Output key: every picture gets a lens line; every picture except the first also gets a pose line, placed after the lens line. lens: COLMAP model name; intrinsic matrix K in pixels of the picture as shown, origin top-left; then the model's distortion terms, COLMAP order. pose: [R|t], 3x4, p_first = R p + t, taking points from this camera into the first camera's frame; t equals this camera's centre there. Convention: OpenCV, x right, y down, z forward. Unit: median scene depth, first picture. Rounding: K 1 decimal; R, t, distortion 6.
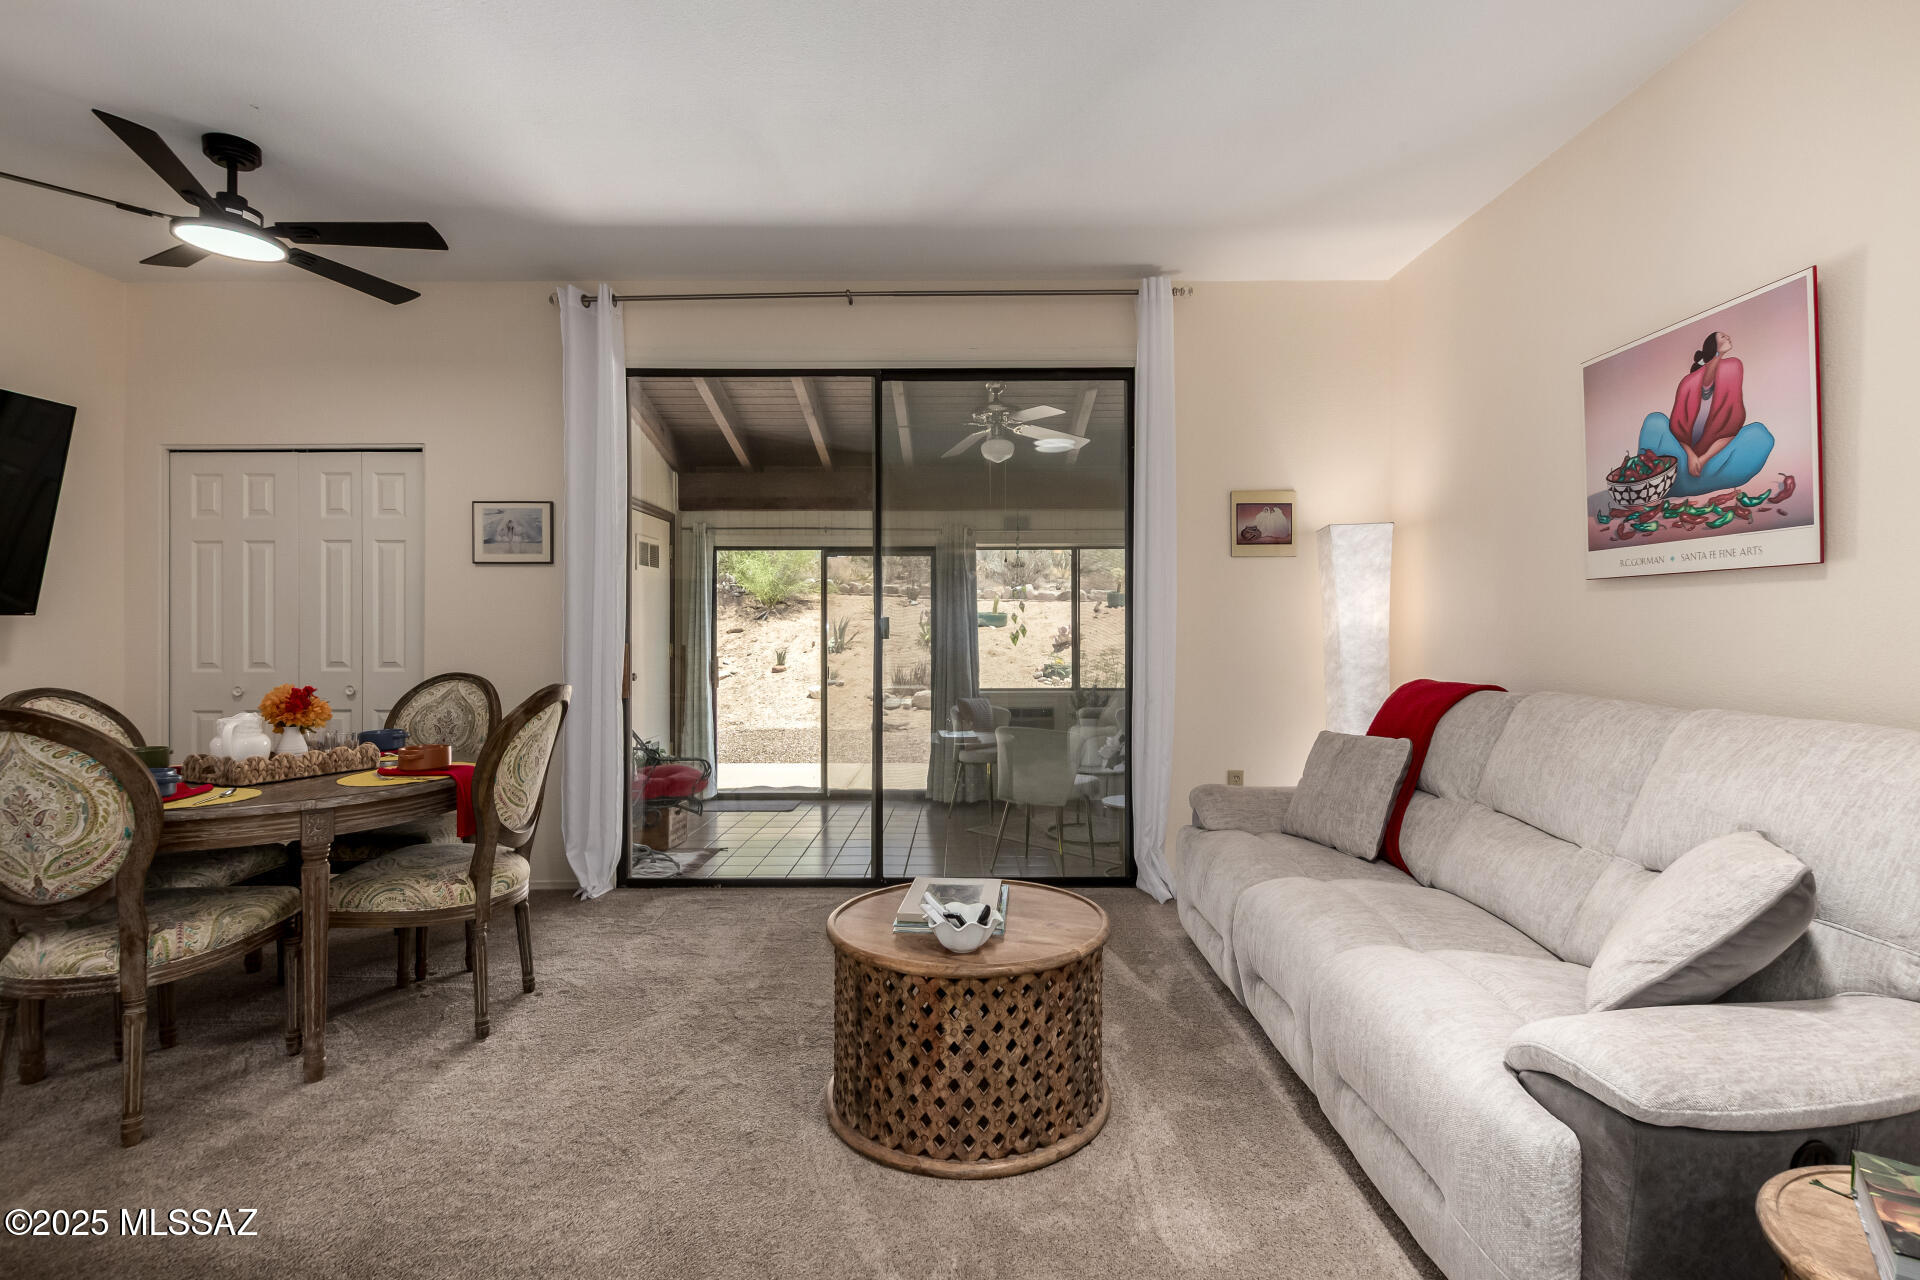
lens RADIAL K [[884.2, 0, 959.5], [0, 884.2, 626.6], [0, 0, 1]] dist [-0.000454, -0.000789]
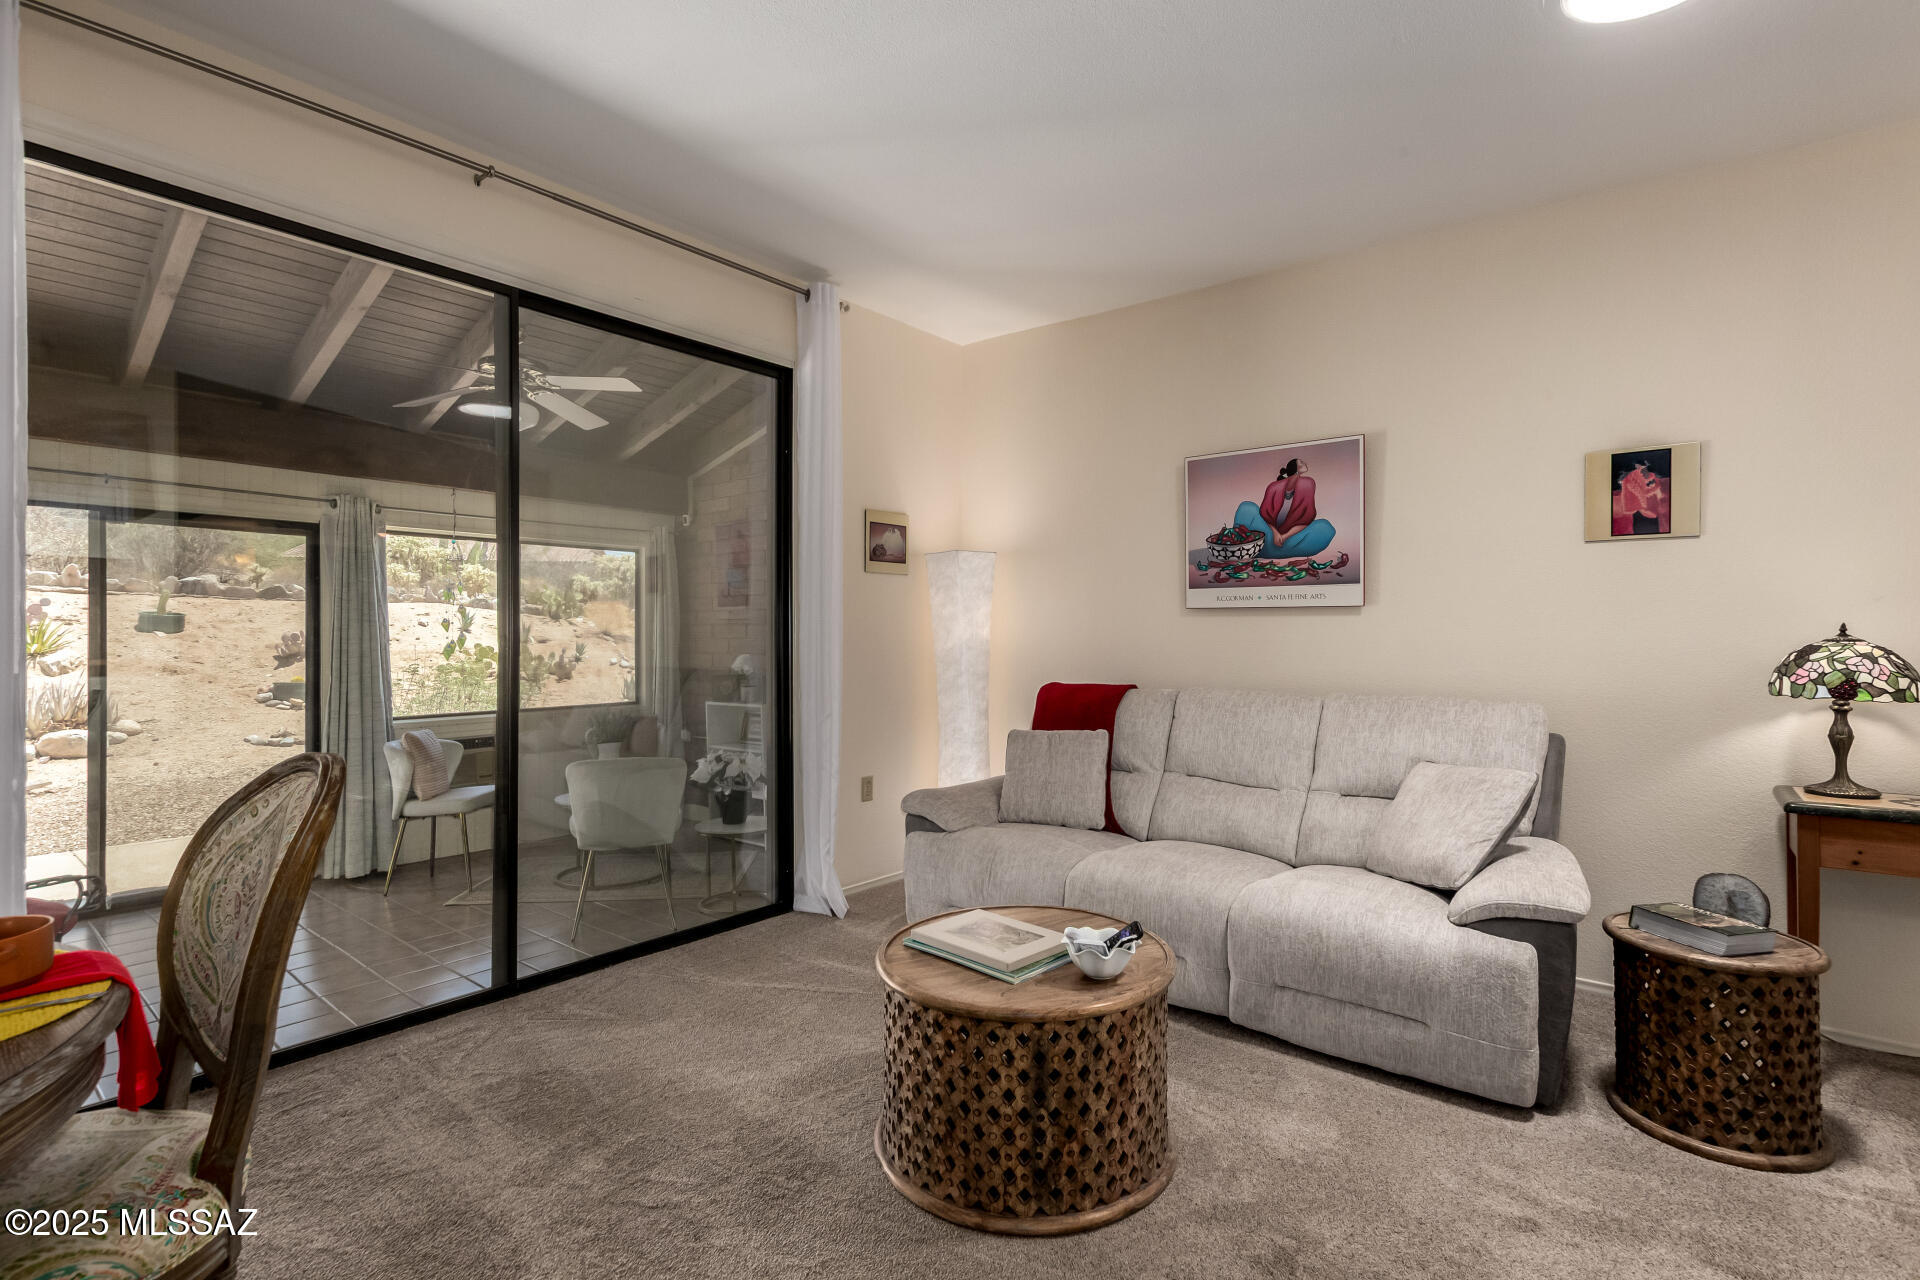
lens RADIAL K [[879.6, 0, 968.2], [0, 879.6, 631.8], [0, 0, 1]] dist [0.000870, -0.000559]
pose [[0.635203, 0.005398, 0.772326, -0.655993], [-0.004893, 0.999984, -0.002964, -0.009520], [-0.772329, -0.001897, 0.635219, 0.384617]]
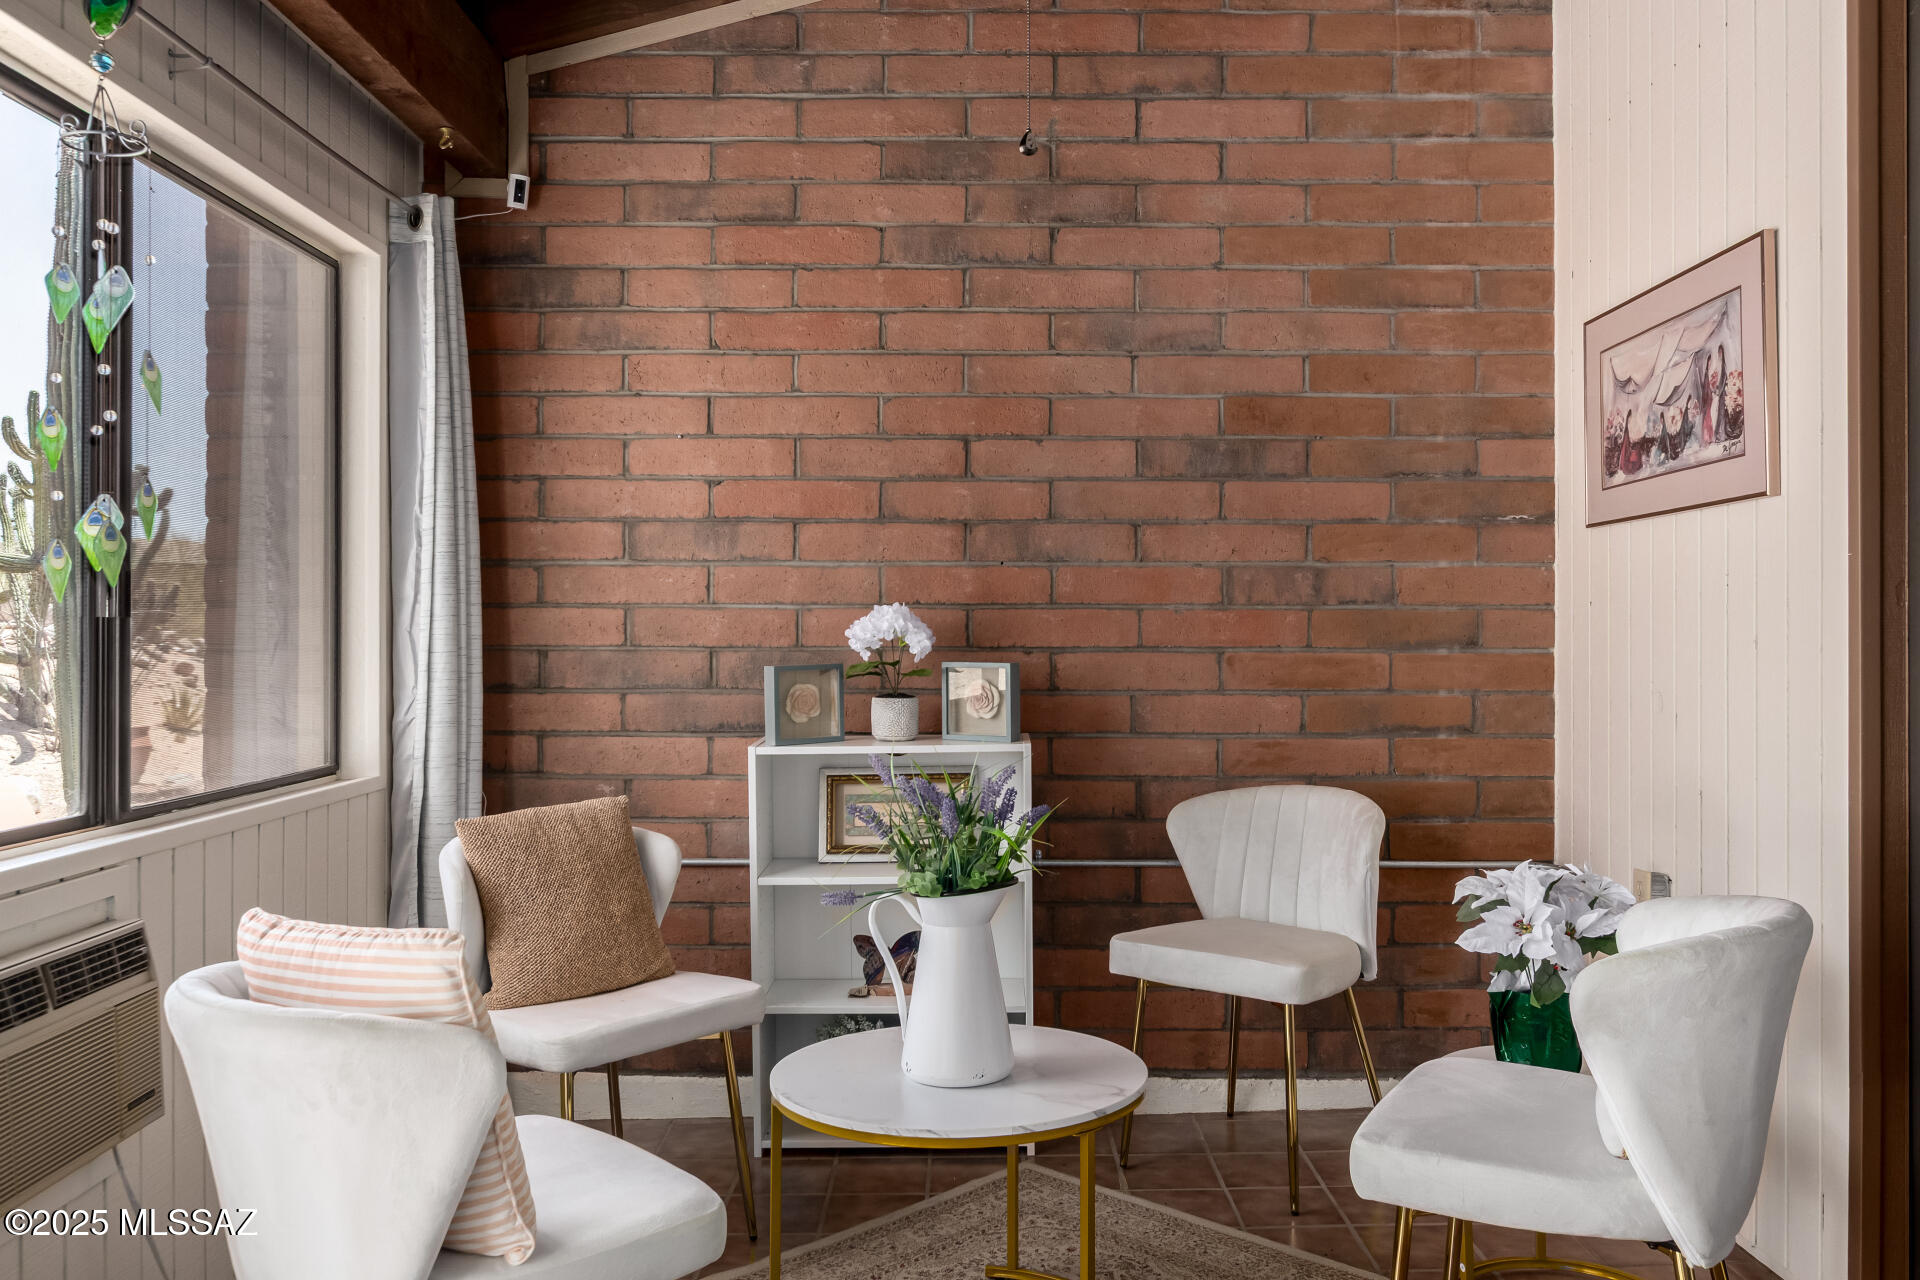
lens RADIAL K [[1500.0, 0, 950.1], [0, 1500.0, 627.0], [0, 0, 1]] dist [-0.004917, 0.008138]
pose [[0.002878, 0.007647, 0.999967, -0.605269], [-0.006656, 0.999949, -0.007628, 0.075561], [-0.999974, -0.006633, 0.002929, 2.181023]]
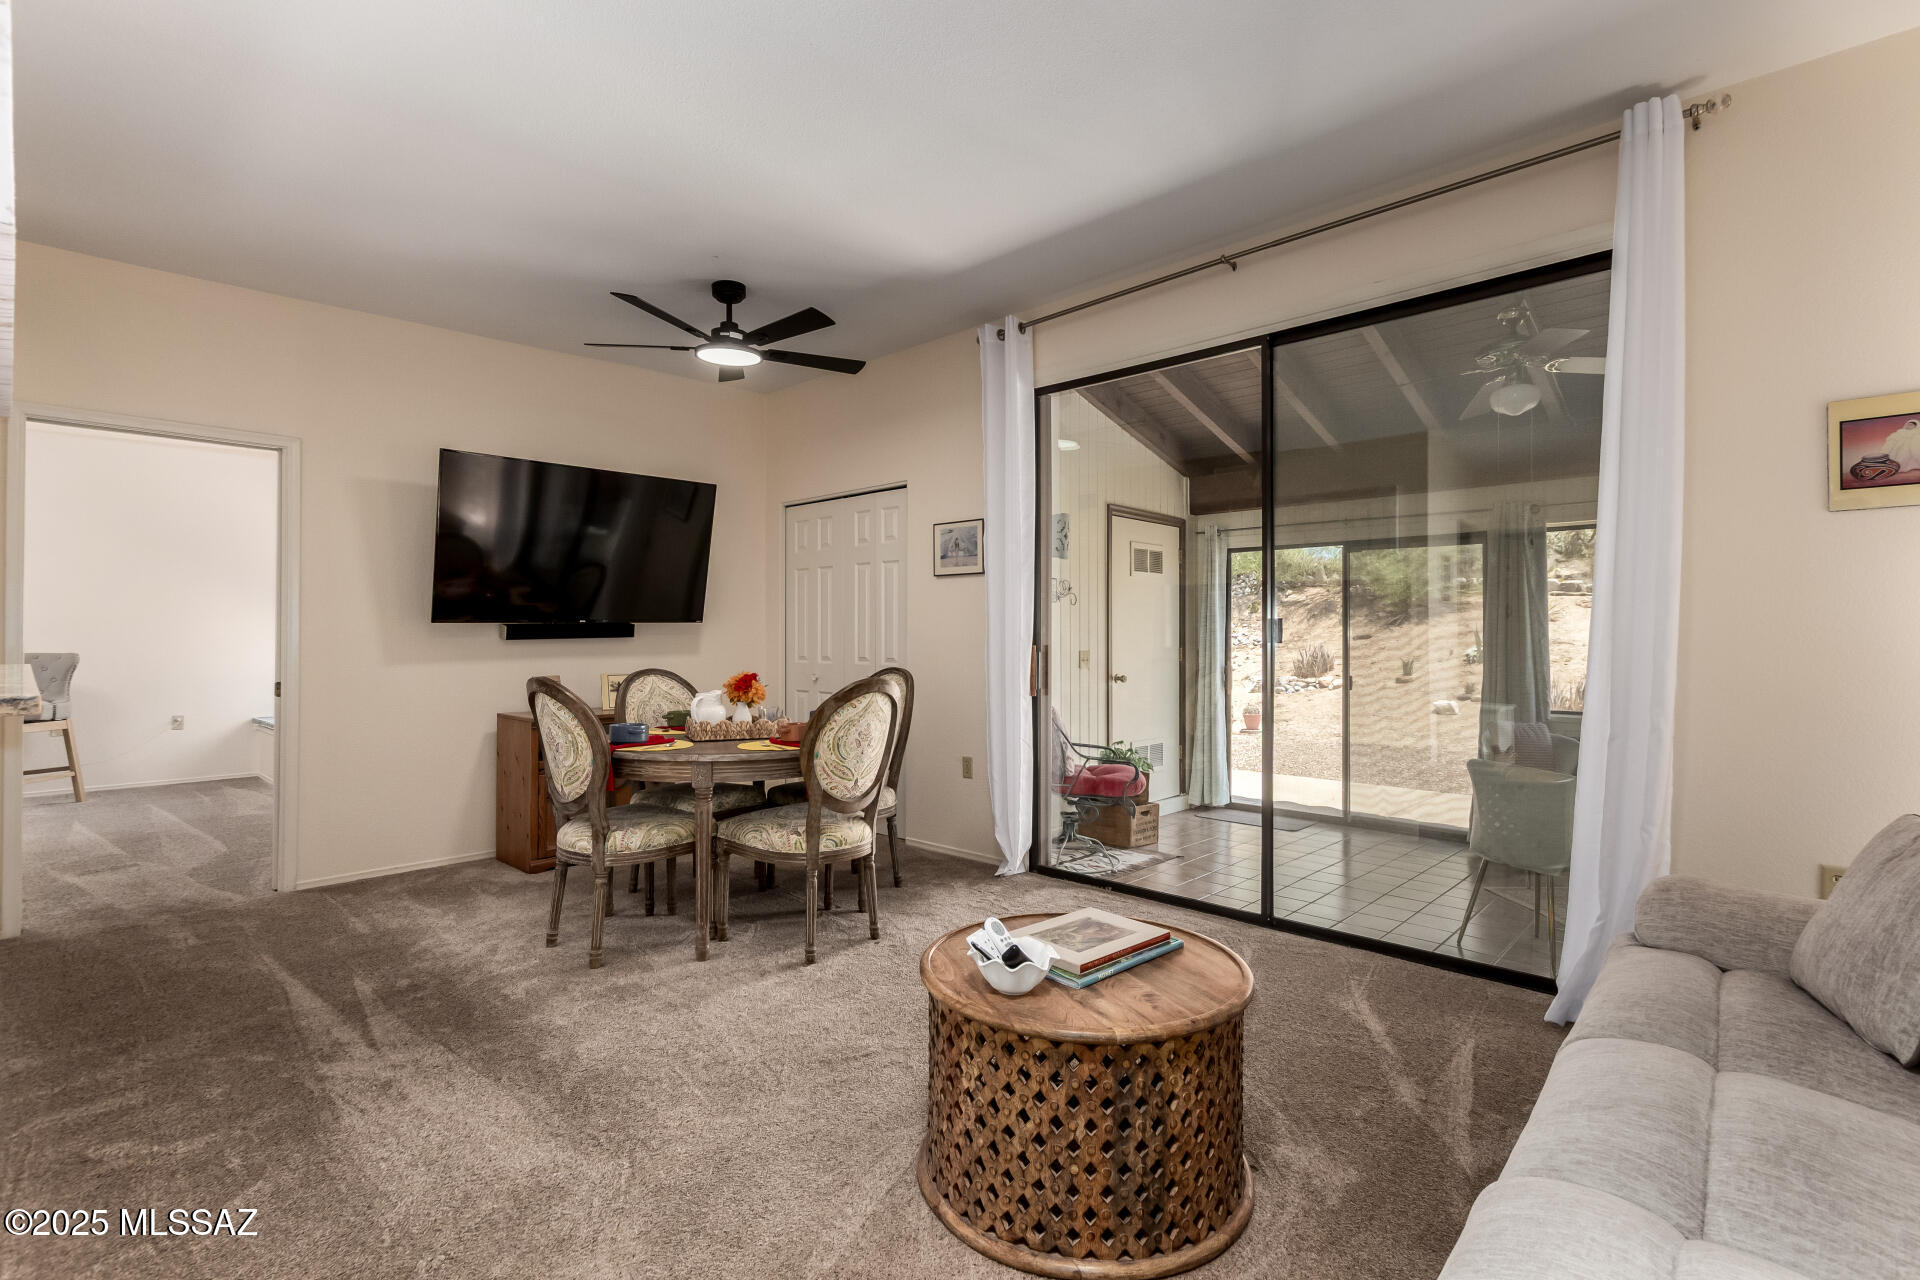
lens RADIAL K [[872.5, 0, 965.6], [0, 872.5, 632.4], [0, 0, 1]] dist [-0.003268, -0.000849]
pose [[0.735383, -0.000689, -0.677651, 0.432538], [-0.000247, 0.999999, -0.001285, 0.007842], [0.677651, 0.001112, 0.735382, 0.256138]]
